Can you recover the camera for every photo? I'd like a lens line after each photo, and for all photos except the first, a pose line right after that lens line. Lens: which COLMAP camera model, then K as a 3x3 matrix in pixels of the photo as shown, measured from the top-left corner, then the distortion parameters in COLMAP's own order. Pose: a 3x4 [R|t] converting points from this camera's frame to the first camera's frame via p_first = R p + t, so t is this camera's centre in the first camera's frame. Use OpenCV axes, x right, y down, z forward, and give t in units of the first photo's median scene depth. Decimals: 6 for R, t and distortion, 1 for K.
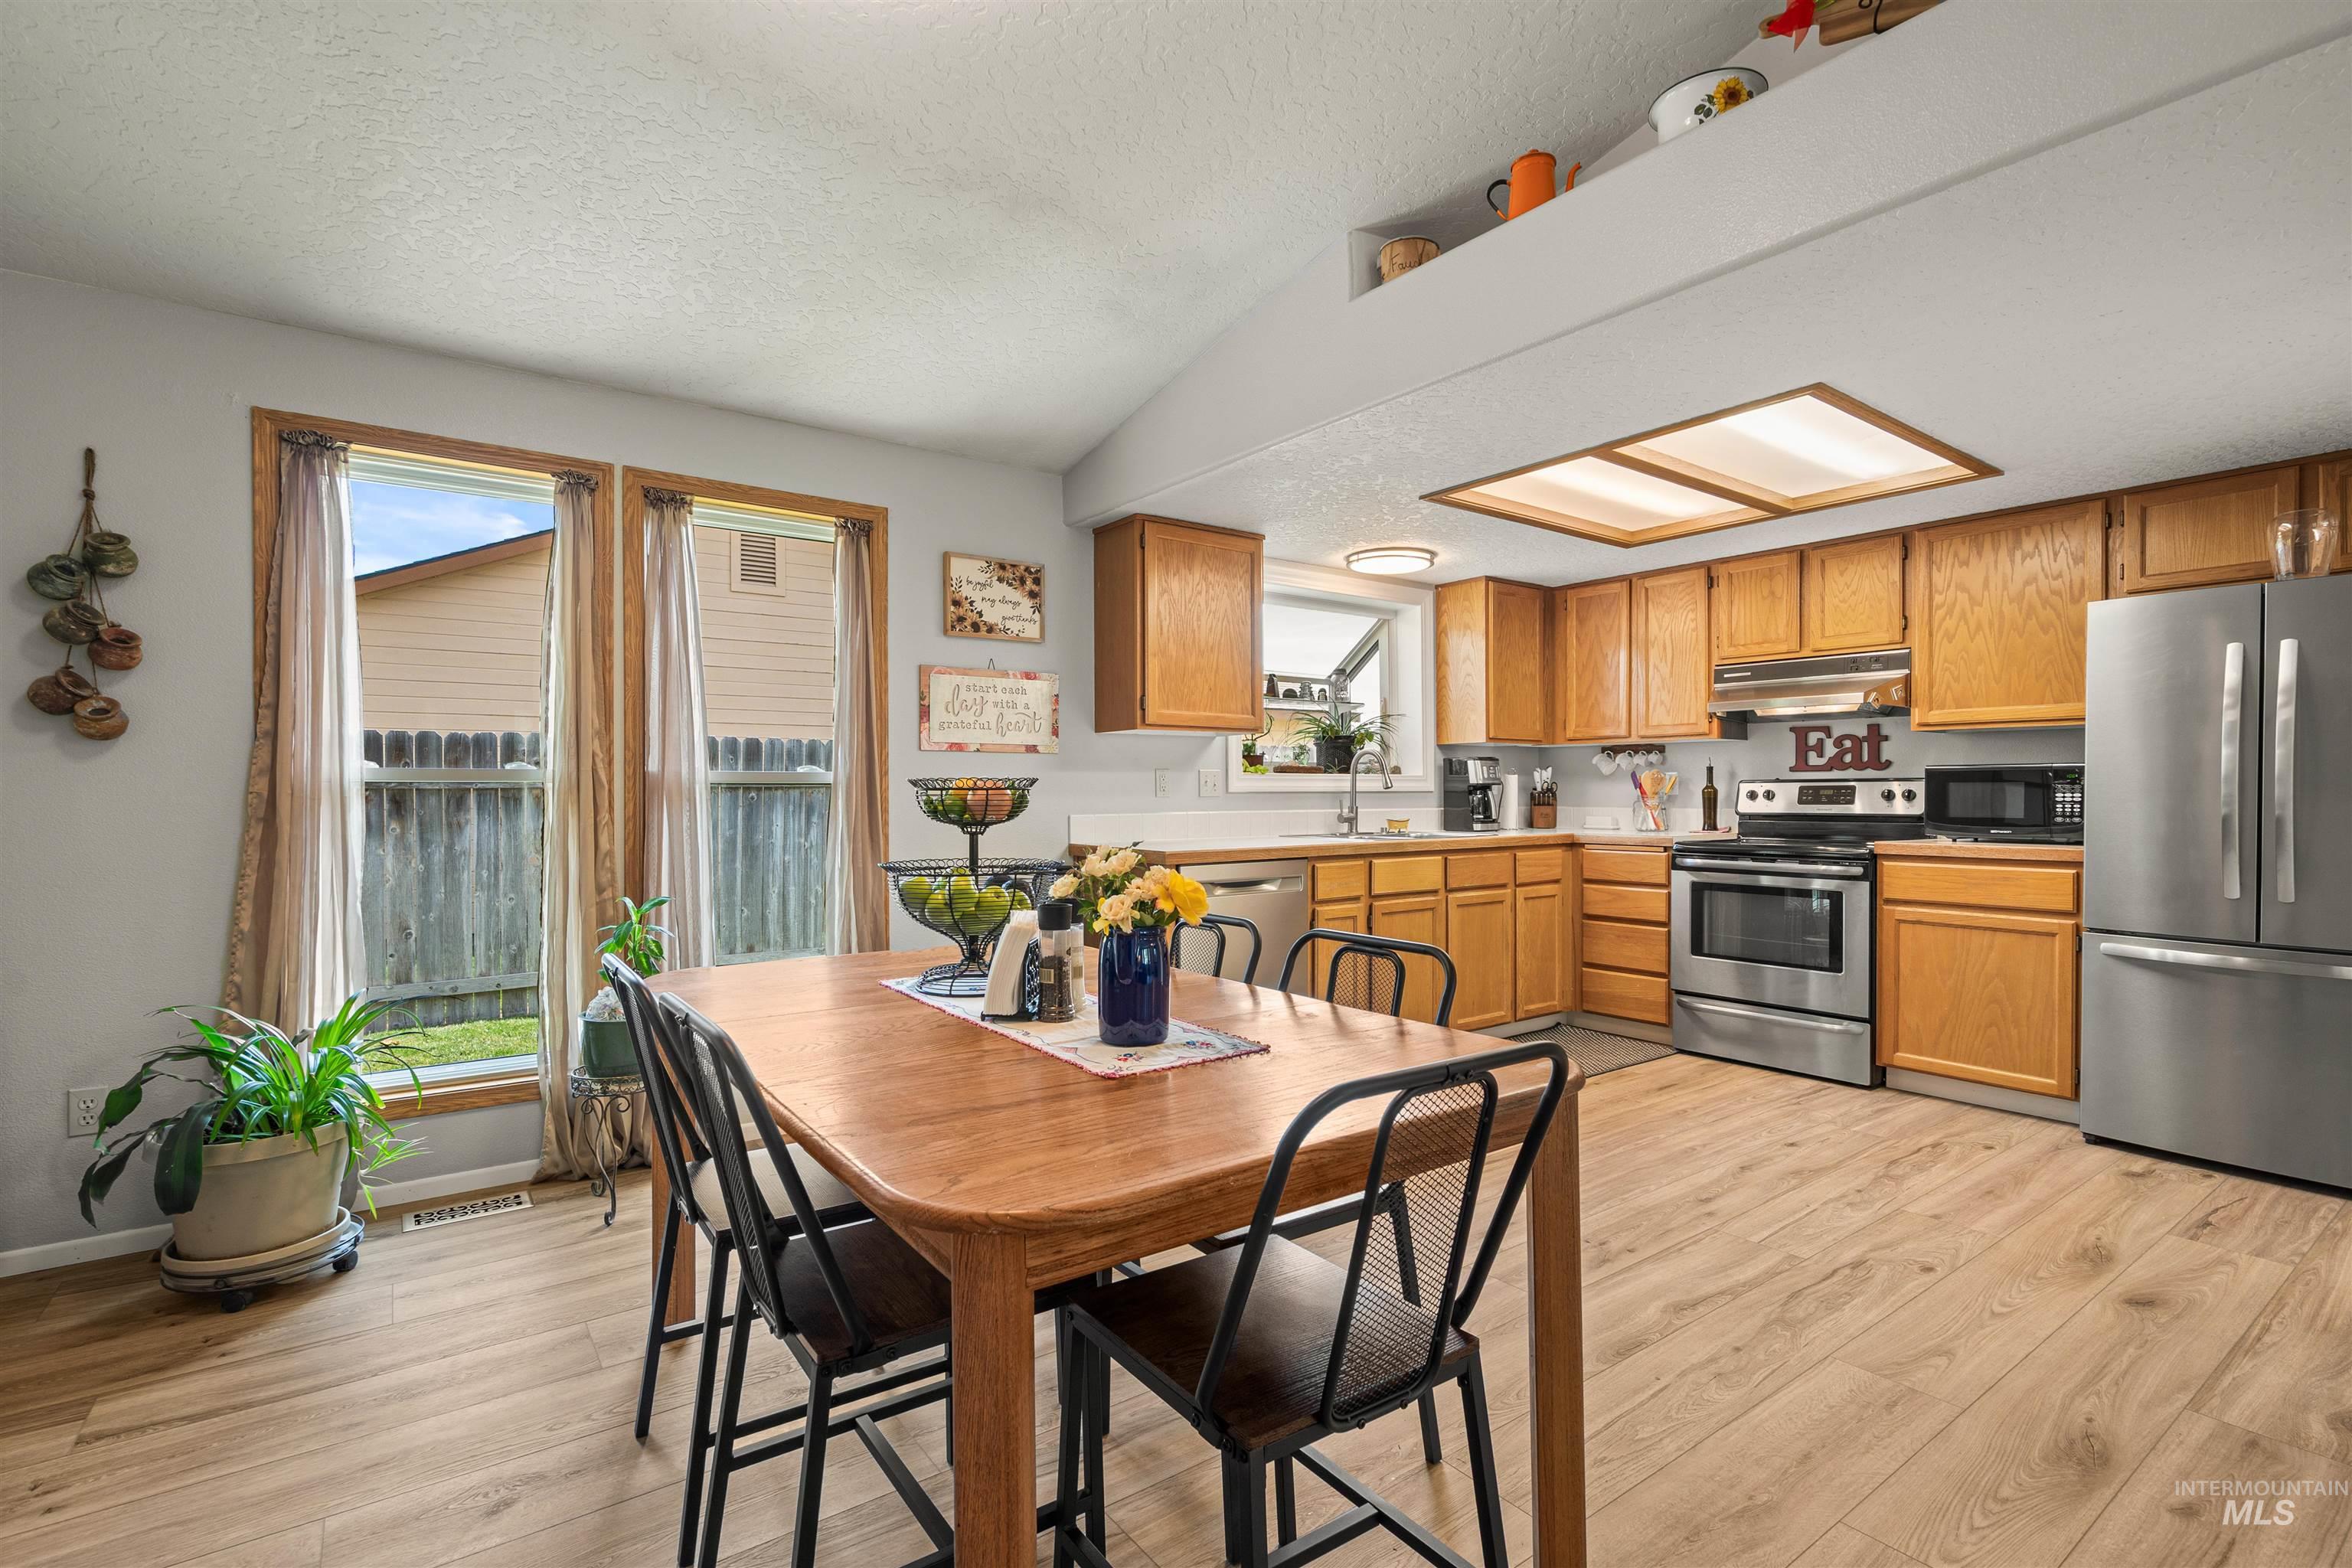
lens RADIAL K [[1090.4, 0, 1143.2], [0, 1090.4, 794.1], [0, 0, 1]] dist [0.010099, -0.001621]
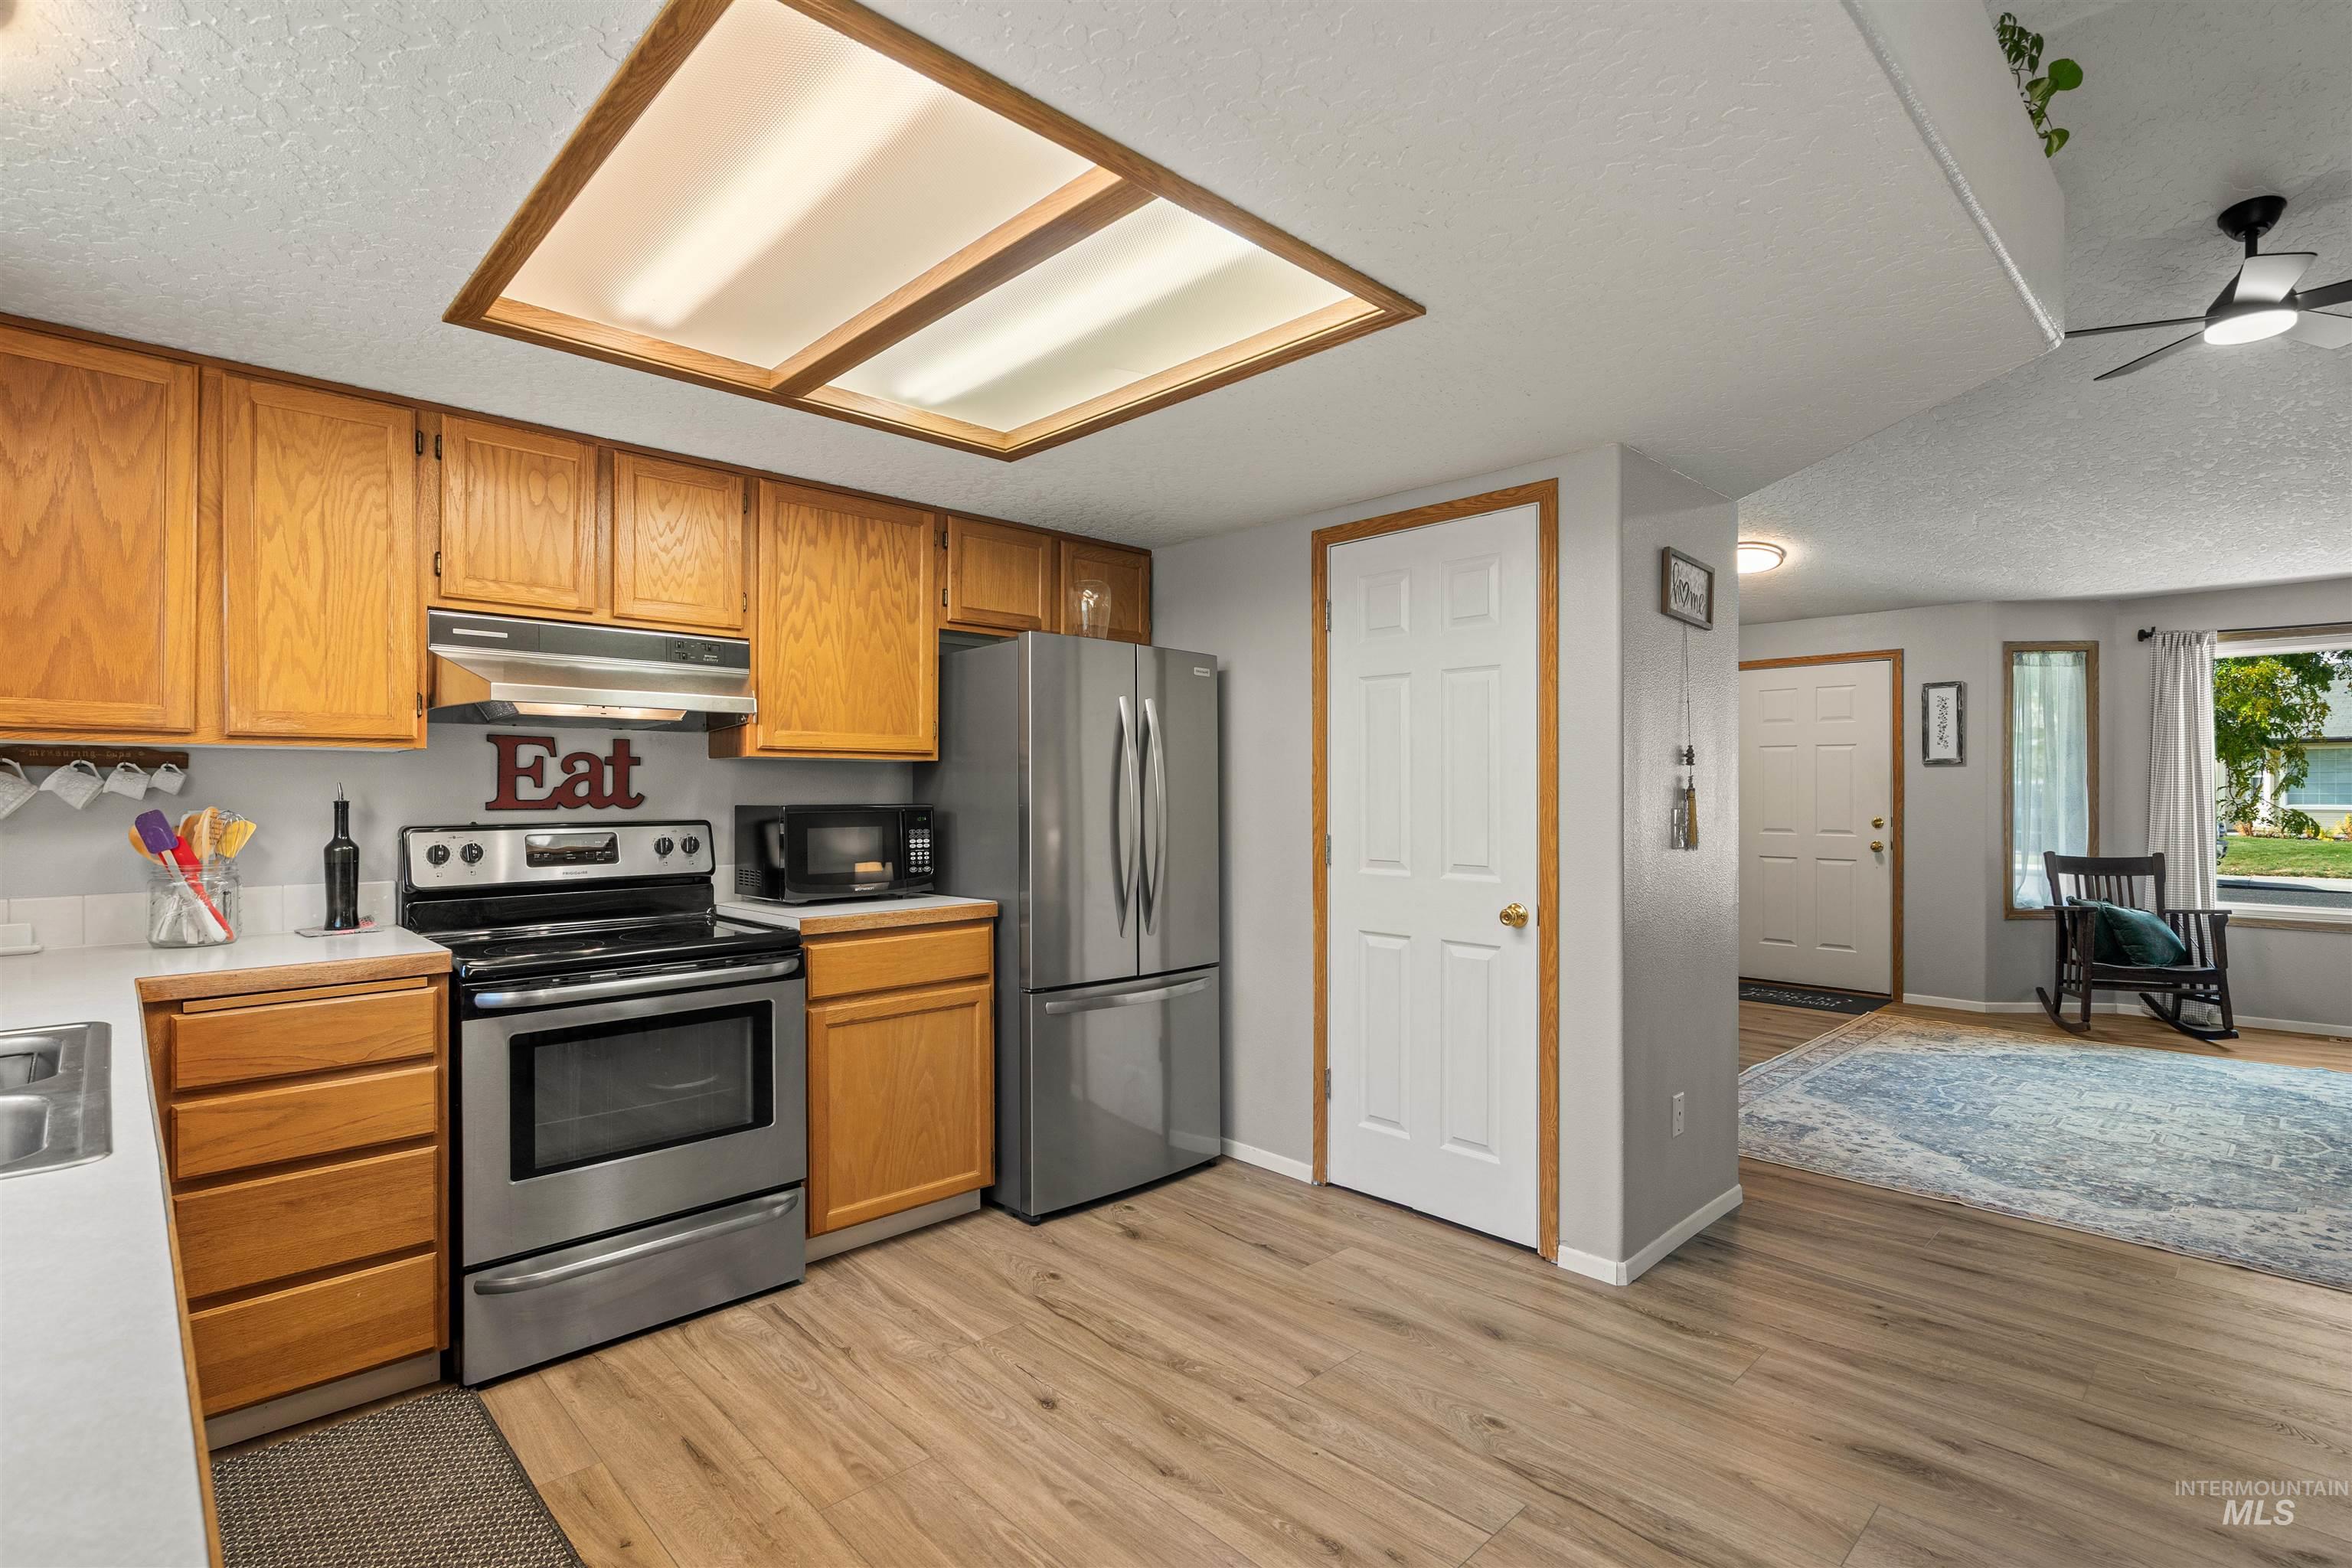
lens RADIAL K [[1112.0, 0, 1189.8], [0, 1112.0, 785.5], [0, 0, 1]] dist [-0.009403, 0.005626]
pose [[-0.159681, 0.009143, 0.987126, -0.059054], [0.005803, 0.999949, -0.008323, -0.031896], [-0.987152, 0.004400, -0.159726, 0.859614]]
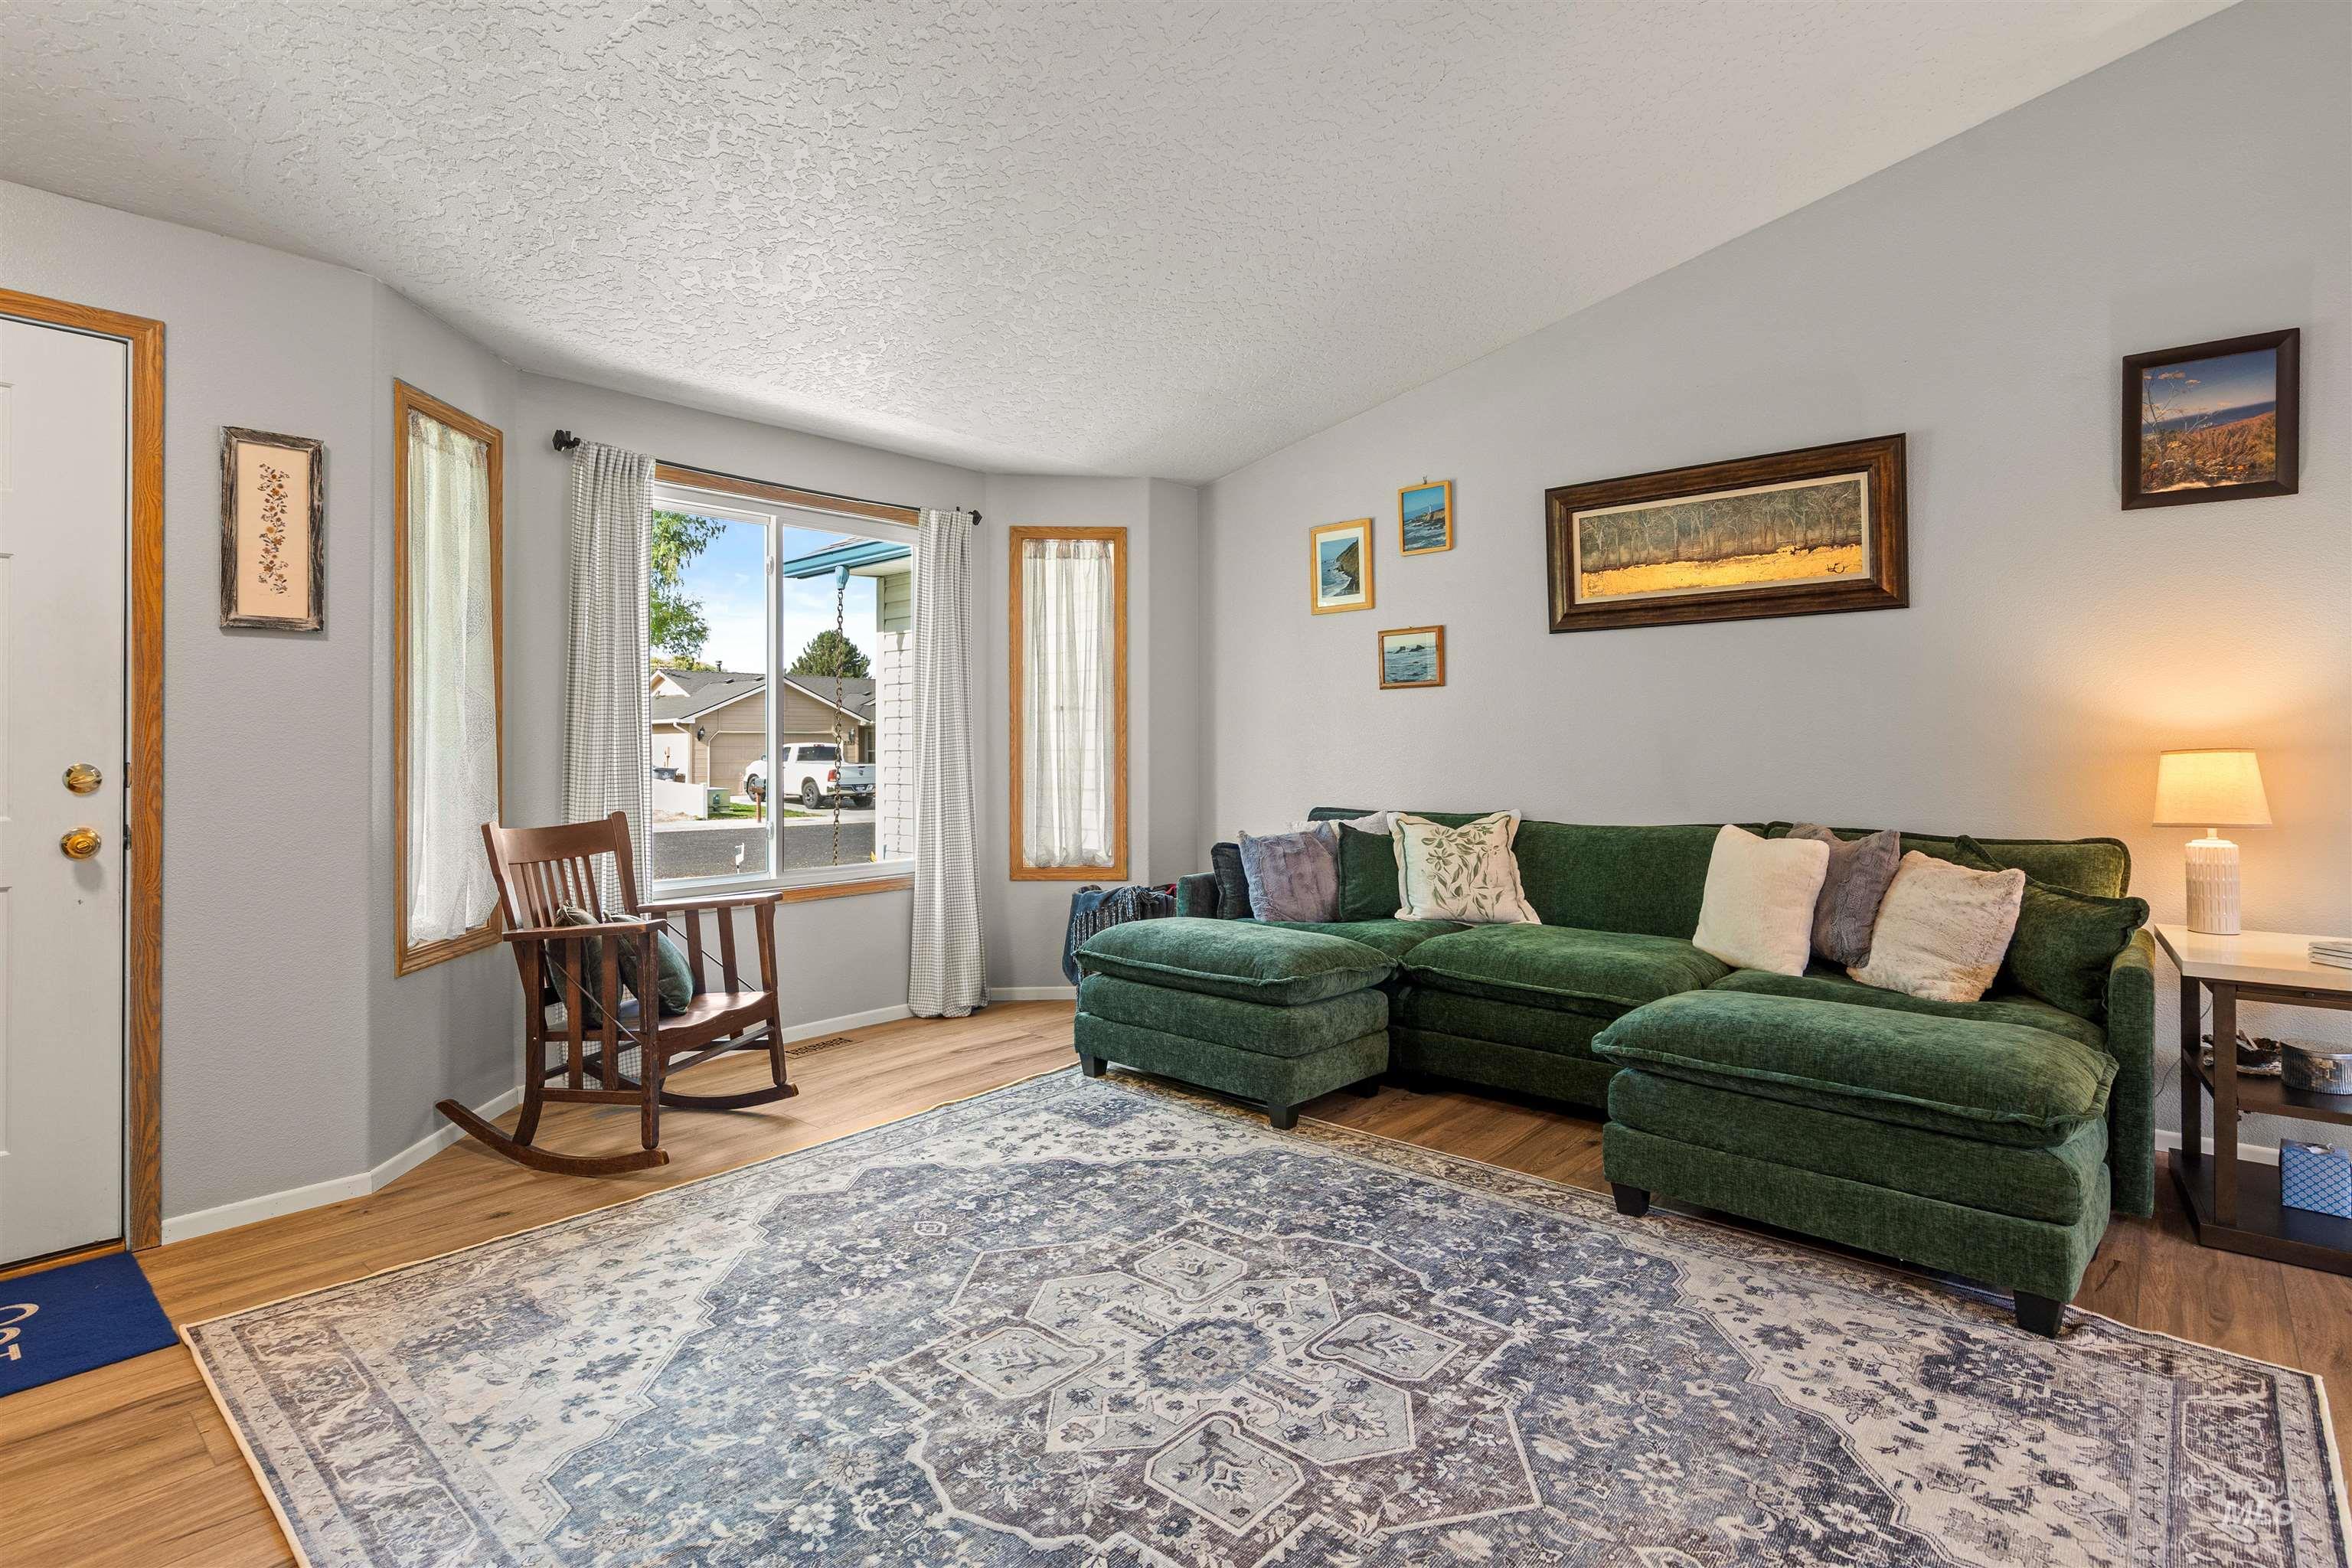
lens RADIAL K [[1112.0, 0, 1172.7], [0, 1112.0, 759.5], [0, 0, 1]] dist [-0.009403, 0.005626]
pose [[-0.971699, 0.009930, -0.236014, 0.975368], [0.006090, 0.999837, 0.016991, -0.001592], [0.236144, 0.015073, -0.971601, 0.309282]]
